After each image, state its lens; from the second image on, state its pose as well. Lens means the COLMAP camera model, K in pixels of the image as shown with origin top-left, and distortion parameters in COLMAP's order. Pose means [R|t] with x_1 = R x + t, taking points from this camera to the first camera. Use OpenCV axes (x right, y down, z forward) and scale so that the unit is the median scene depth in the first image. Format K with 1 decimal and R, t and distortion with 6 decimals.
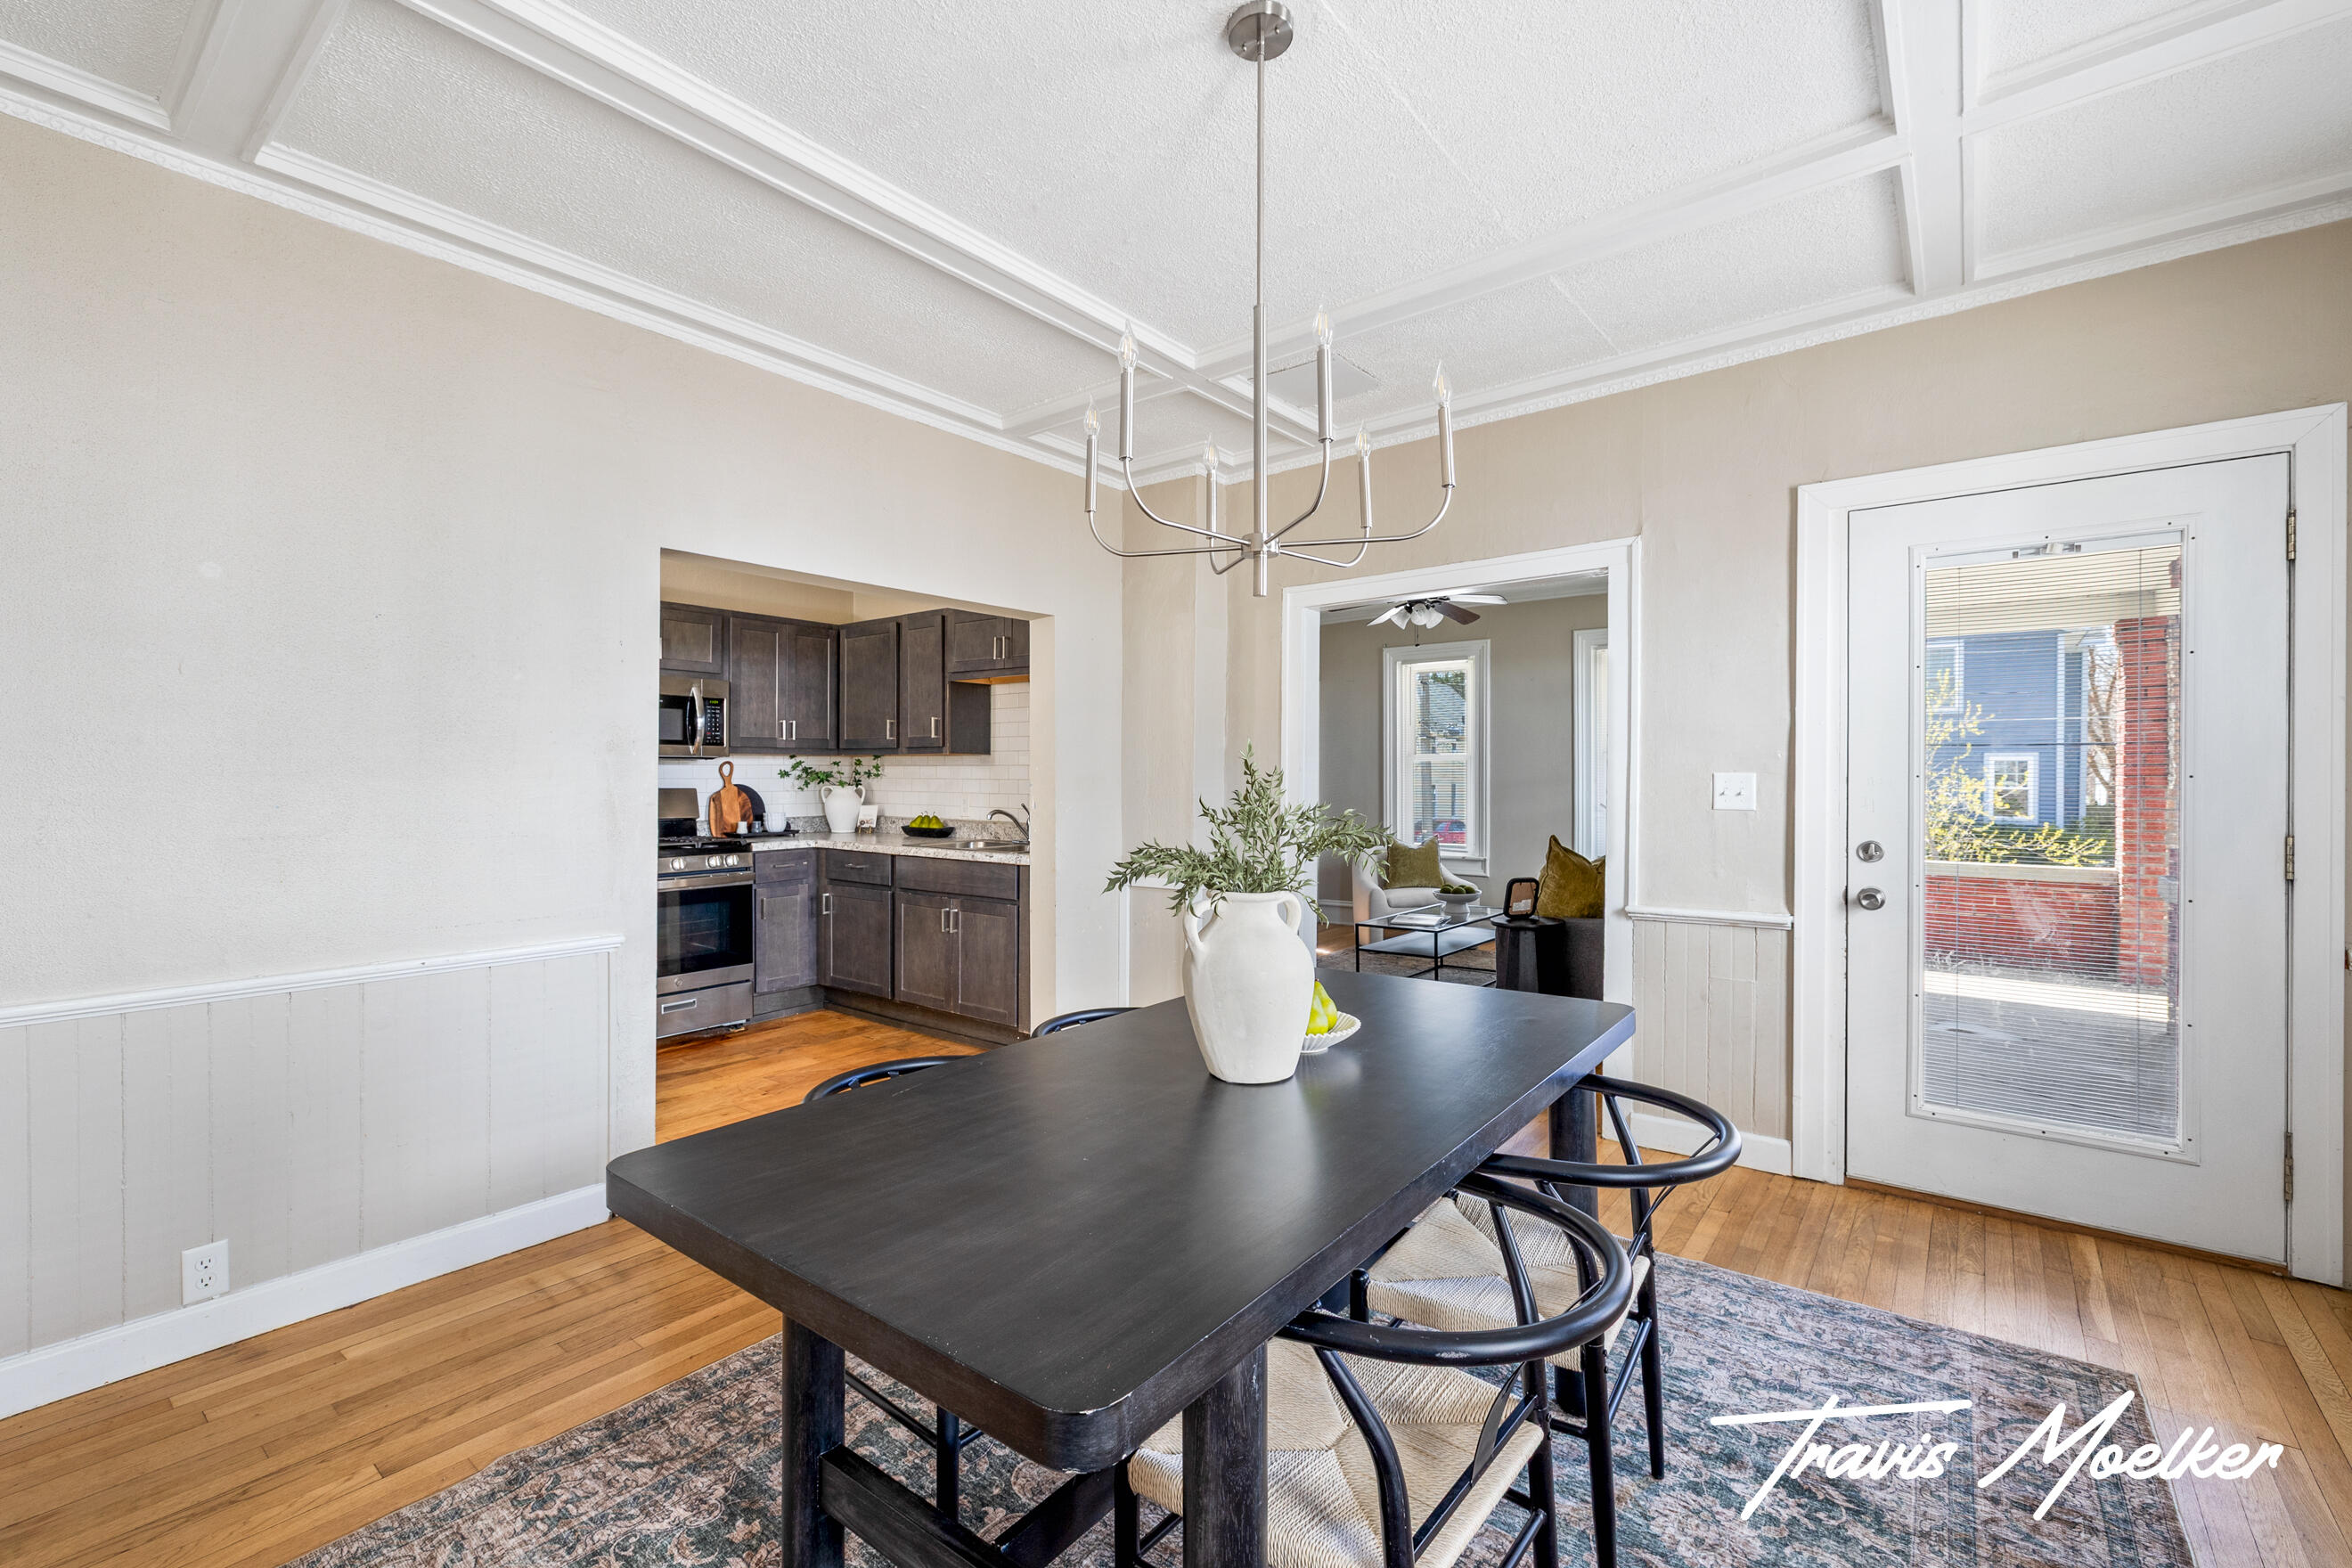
lens RADIAL K [[994.2, 0, 1184.1], [0, 994.2, 779.0], [0, 0, 1]] dist [-0.000942, -0.000742]
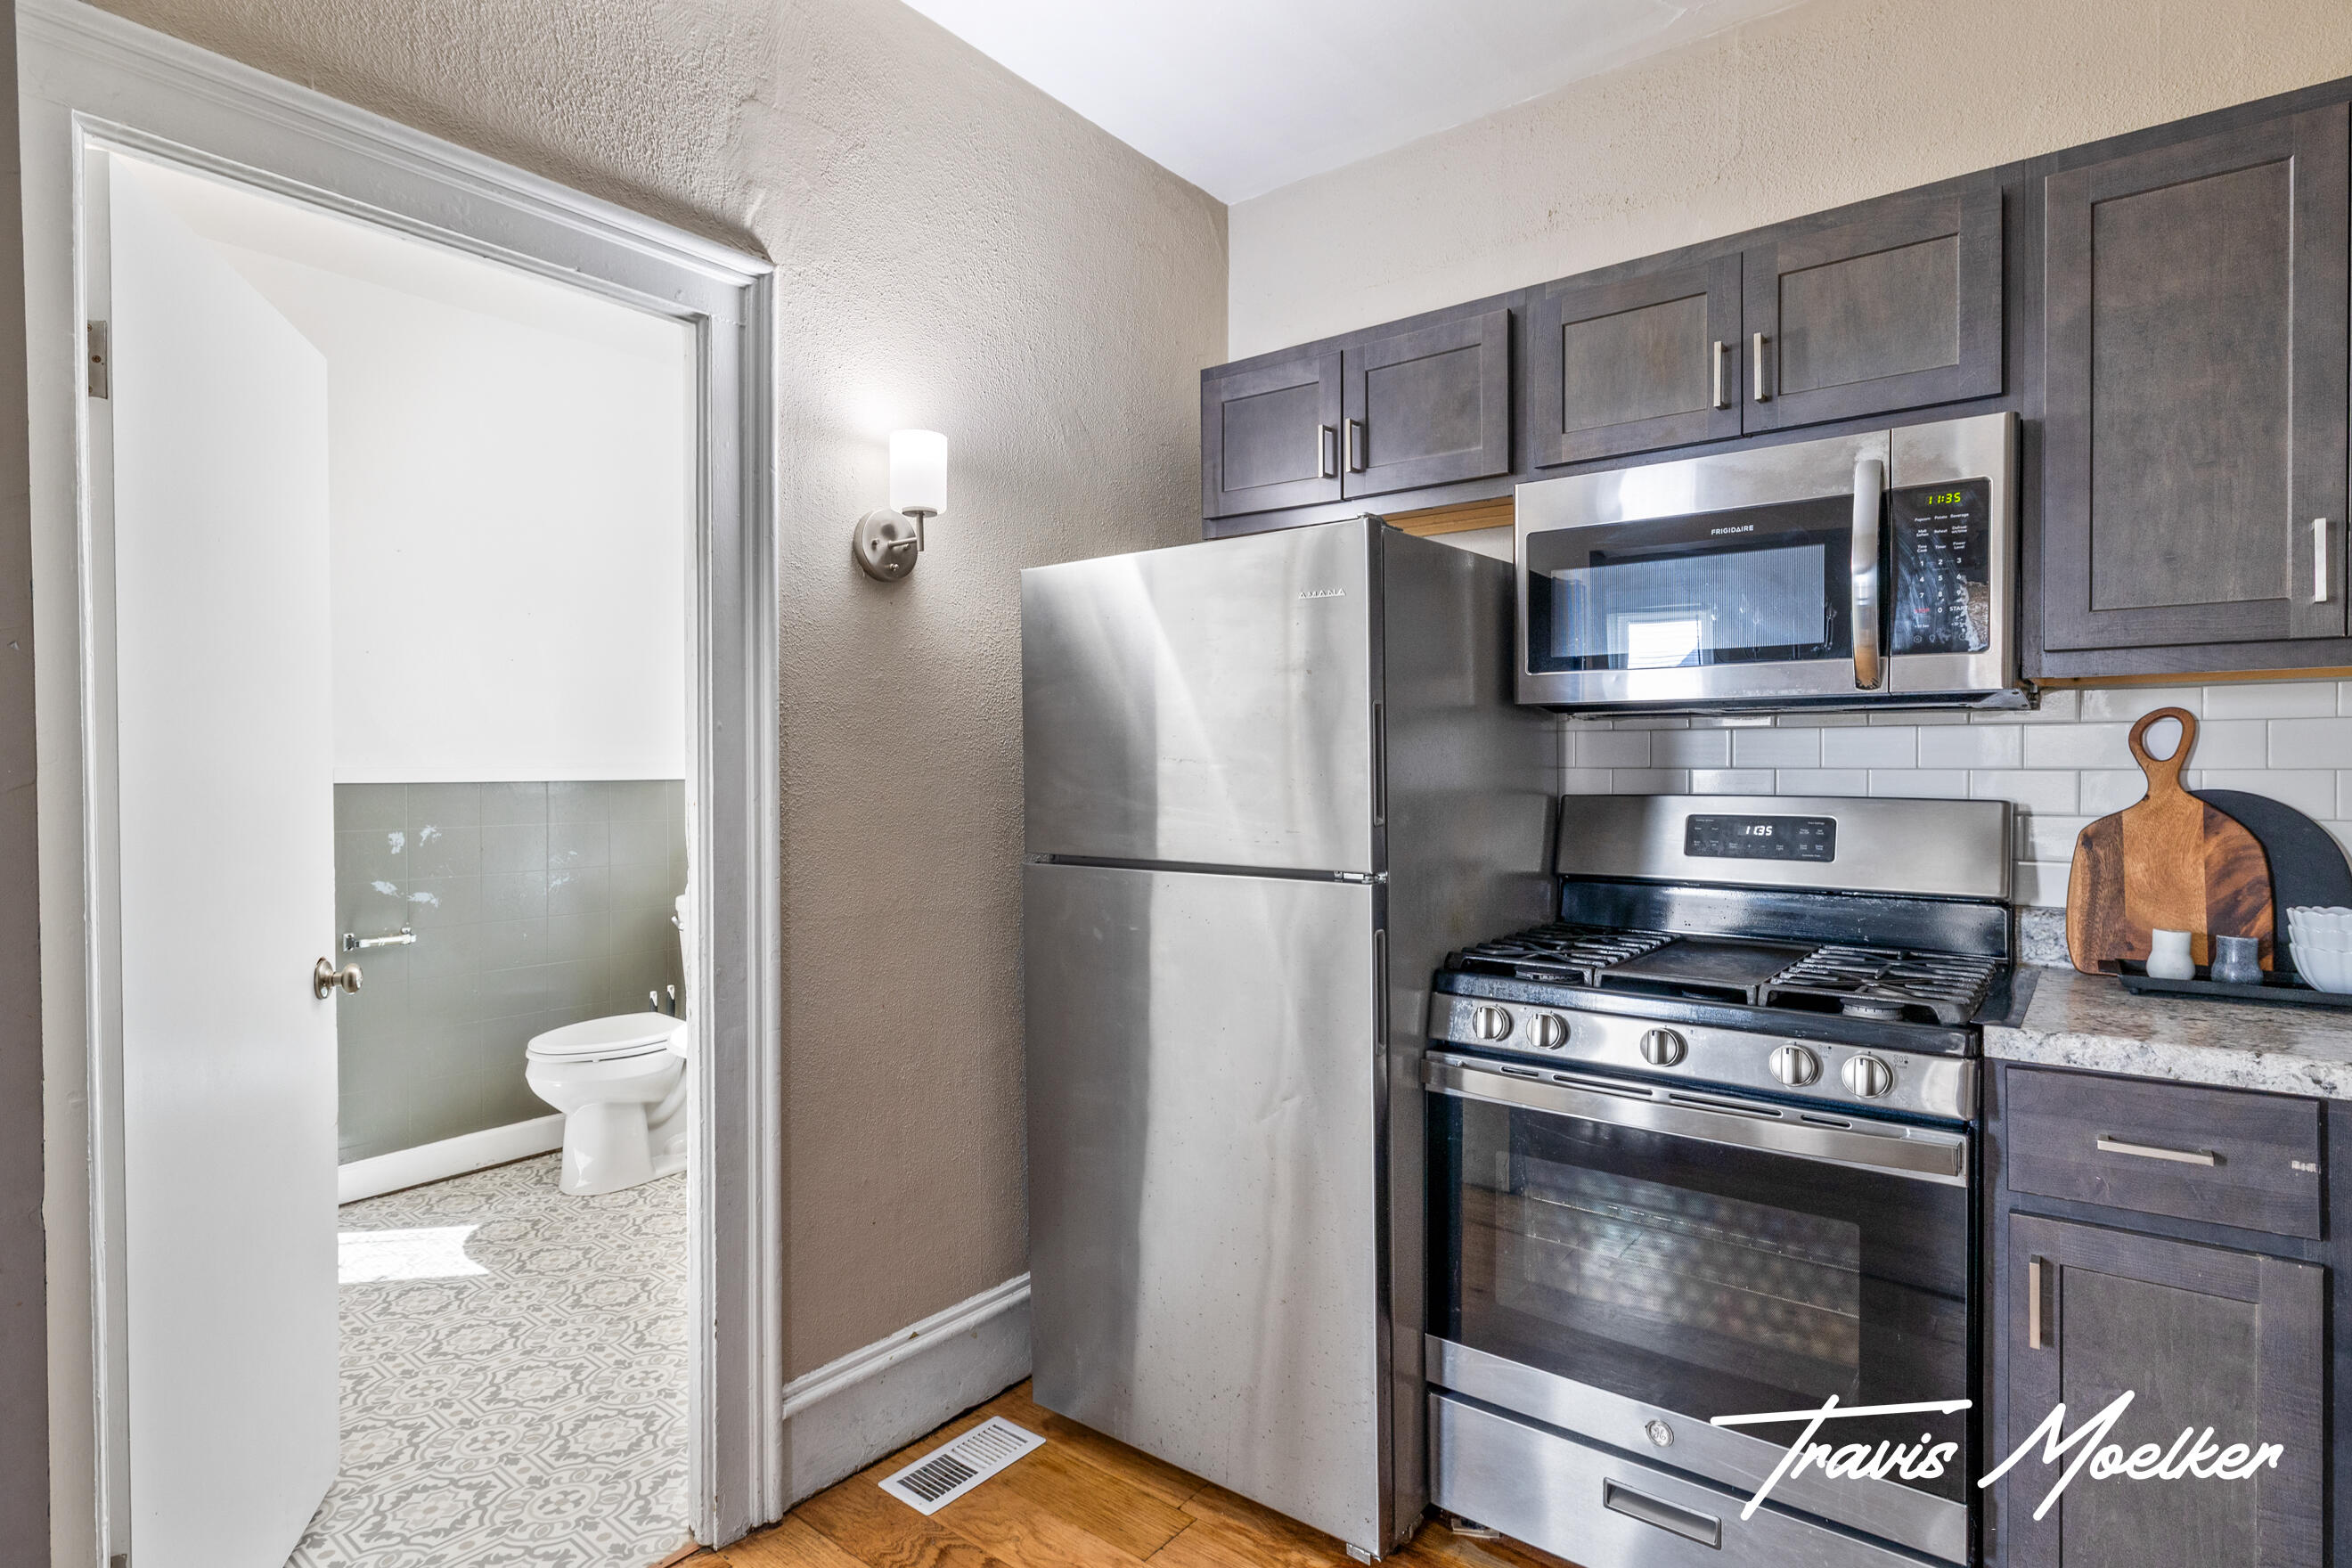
lens RADIAL K [[1200.6, 0, 1180.5], [0, 1200.6, 783.3], [0, 0, 1]] dist [-0.002303, 0.000447]
pose [[-0.010133, 0.010462, -0.999894, -0.117554], [-0.002849, 0.999941, 0.010491, 0.000500], [0.999945, 0.002955, -0.010103, 0.727756]]
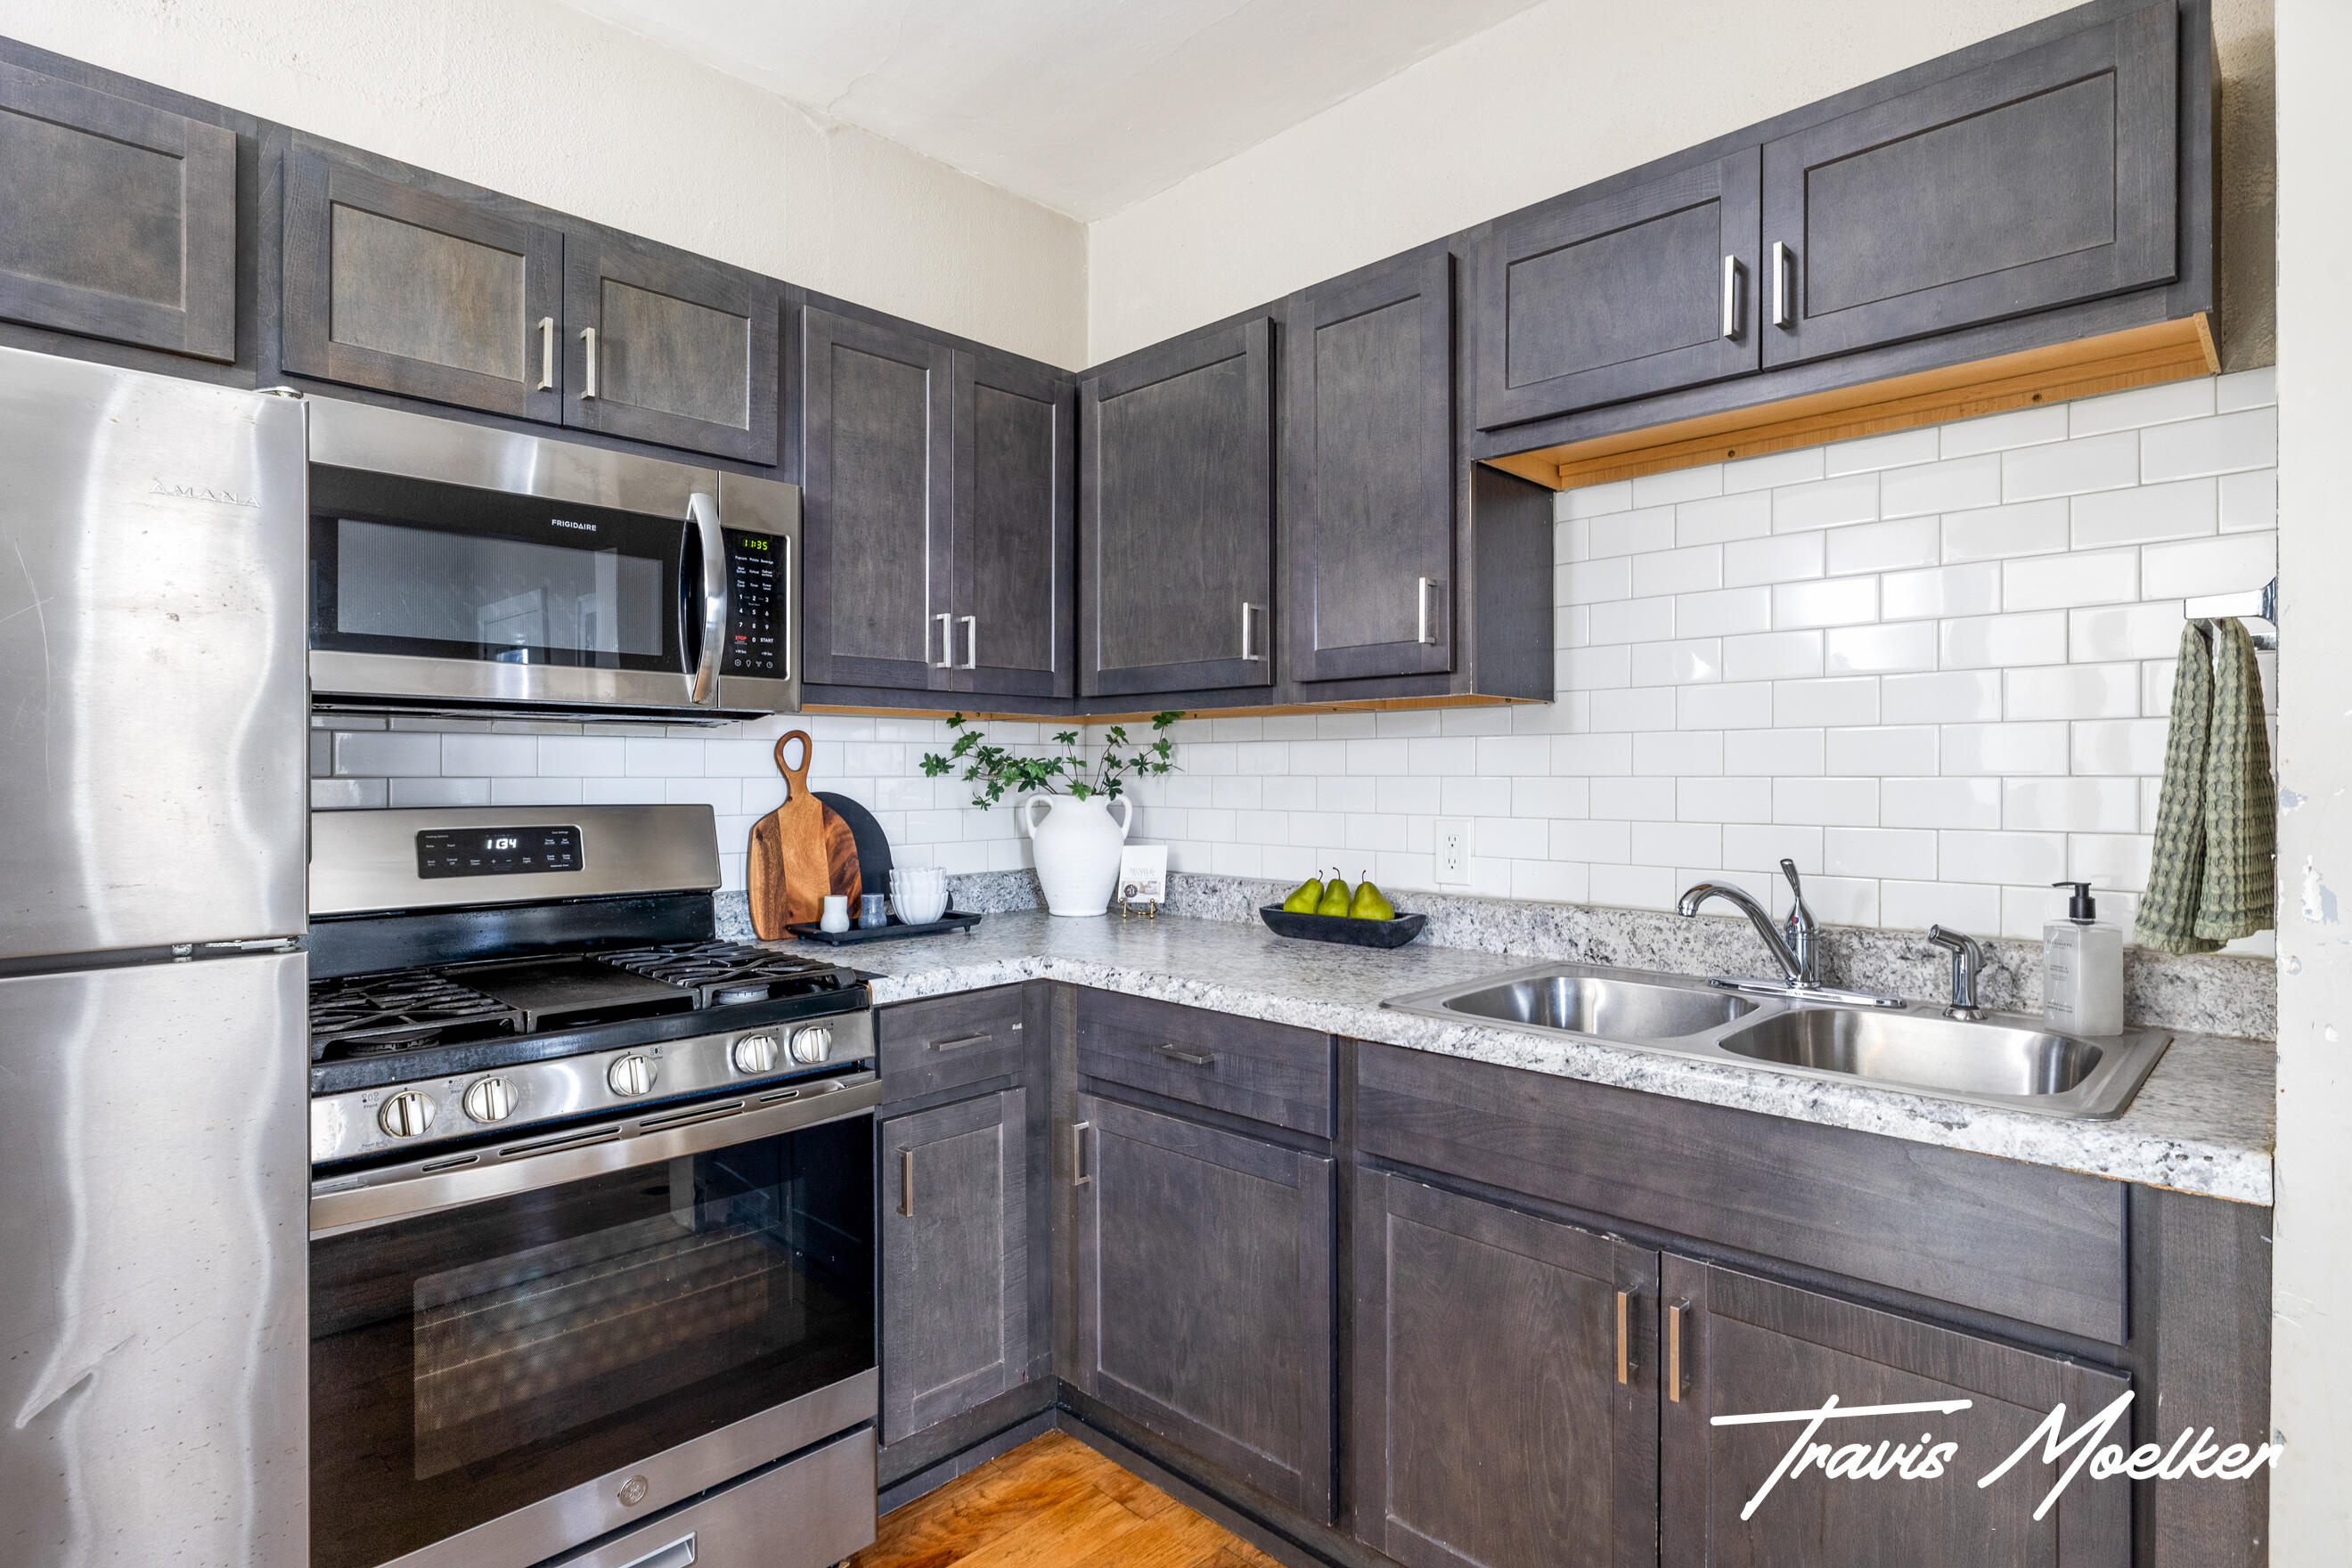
lens RADIAL K [[1200.6, 0, 1183.2], [0, 1200.6, 778.0], [0, 0, 1]] dist [-0.002303, 0.000447]
pose [[0.993087, -0.003965, -0.117317, -0.264512], [0.003711, 0.999990, -0.002386, 0.001253], [0.117325, 0.001934, 0.993092, 0.574573]]
